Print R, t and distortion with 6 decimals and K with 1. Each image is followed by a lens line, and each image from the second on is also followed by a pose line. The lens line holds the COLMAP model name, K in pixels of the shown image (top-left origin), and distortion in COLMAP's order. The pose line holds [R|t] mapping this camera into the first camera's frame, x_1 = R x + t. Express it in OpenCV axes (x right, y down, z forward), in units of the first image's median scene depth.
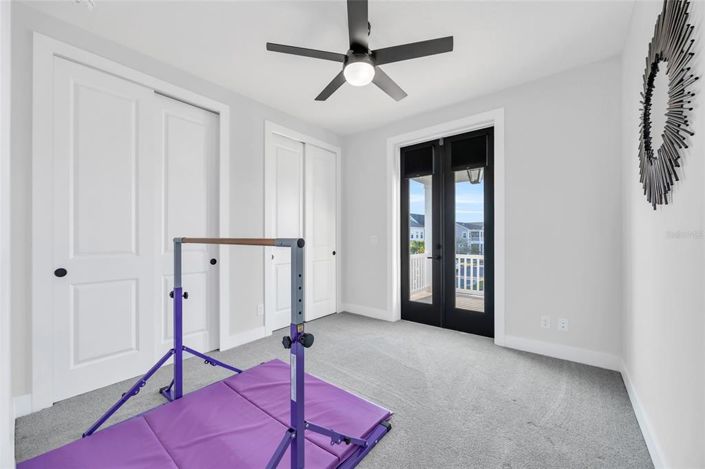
lens RADIAL K [[273.1, 0, 351.9], [0, 273.1, 239.3], [0, 0, 1]] dist [0.000483, 0.000127]
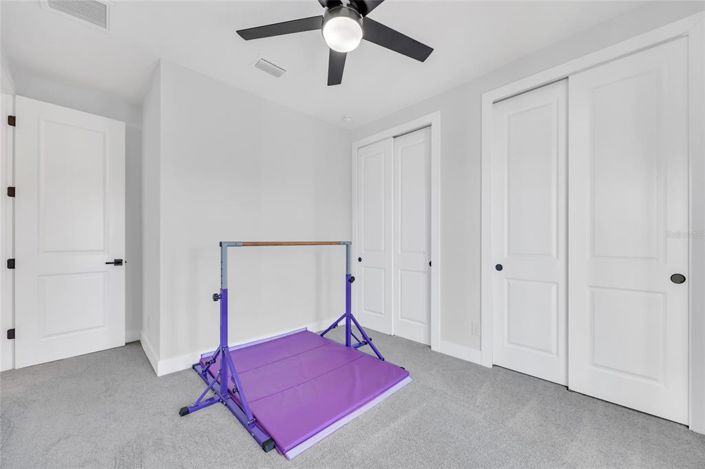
lens RADIAL K [[273.1, 0, 351.9], [0, 273.1, 239.3], [0, 0, 1]] dist [0.000483, 0.000127]
pose [[-0.123941, -0.008285, -0.992255, 0.606559], [-0.005211, 0.999957, -0.007698, -0.003873], [0.992276, 0.004216, -0.123979, 0.835564]]
